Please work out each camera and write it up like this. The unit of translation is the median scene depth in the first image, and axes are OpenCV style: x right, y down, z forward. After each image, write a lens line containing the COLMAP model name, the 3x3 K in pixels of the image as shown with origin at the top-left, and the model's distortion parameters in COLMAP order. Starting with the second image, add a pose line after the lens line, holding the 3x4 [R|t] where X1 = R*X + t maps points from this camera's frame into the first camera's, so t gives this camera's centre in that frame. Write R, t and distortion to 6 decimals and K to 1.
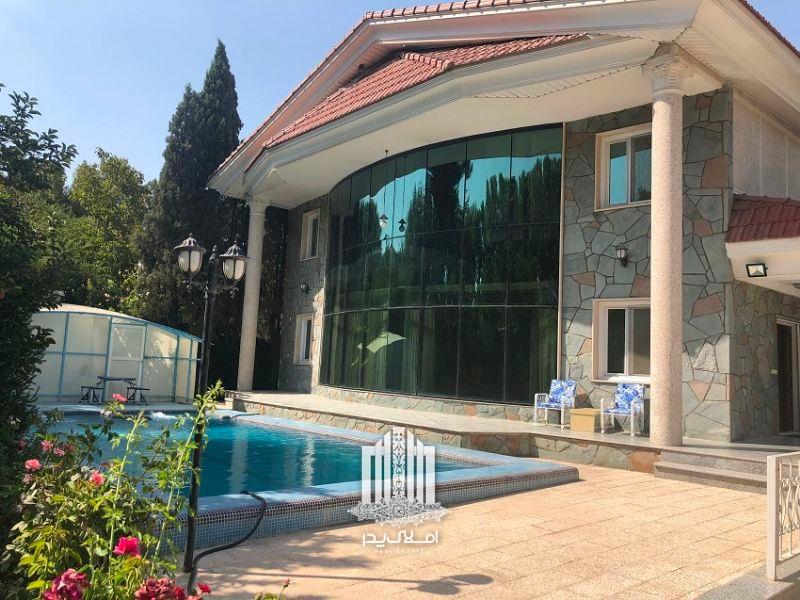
lens RADIAL K [[648.5, 0, 399.1], [0, 648.5, 298.9], [0, 0, 1]] dist [0.006967, -0.008394]
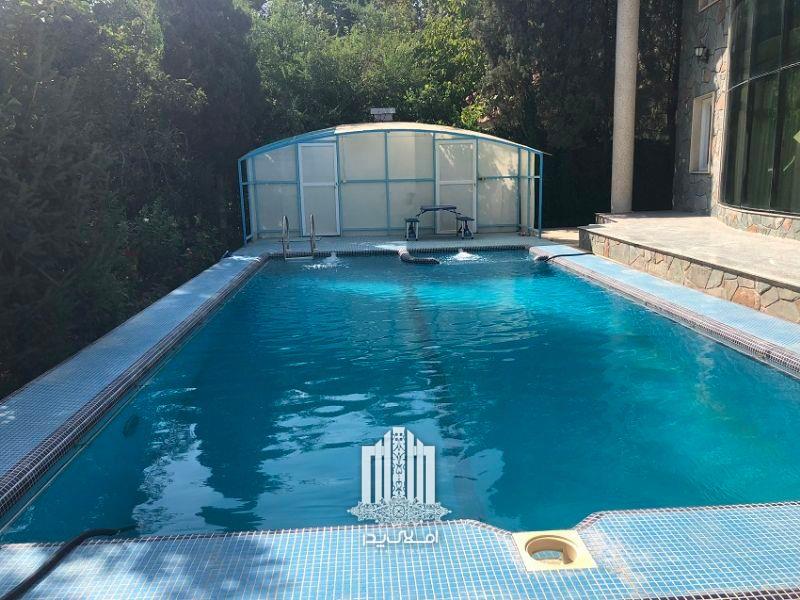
lens RADIAL K [[648.5, 0, 396.5], [0, 648.5, 300.4], [0, 0, 1]] dist [0.006967, -0.008394]
pose [[0.766822, 0.055268, -0.639475, 0.056423], [0.129578, 0.962443, 0.238564, 0.029506], [0.628644, -0.265798, 0.730862, 0.302508]]
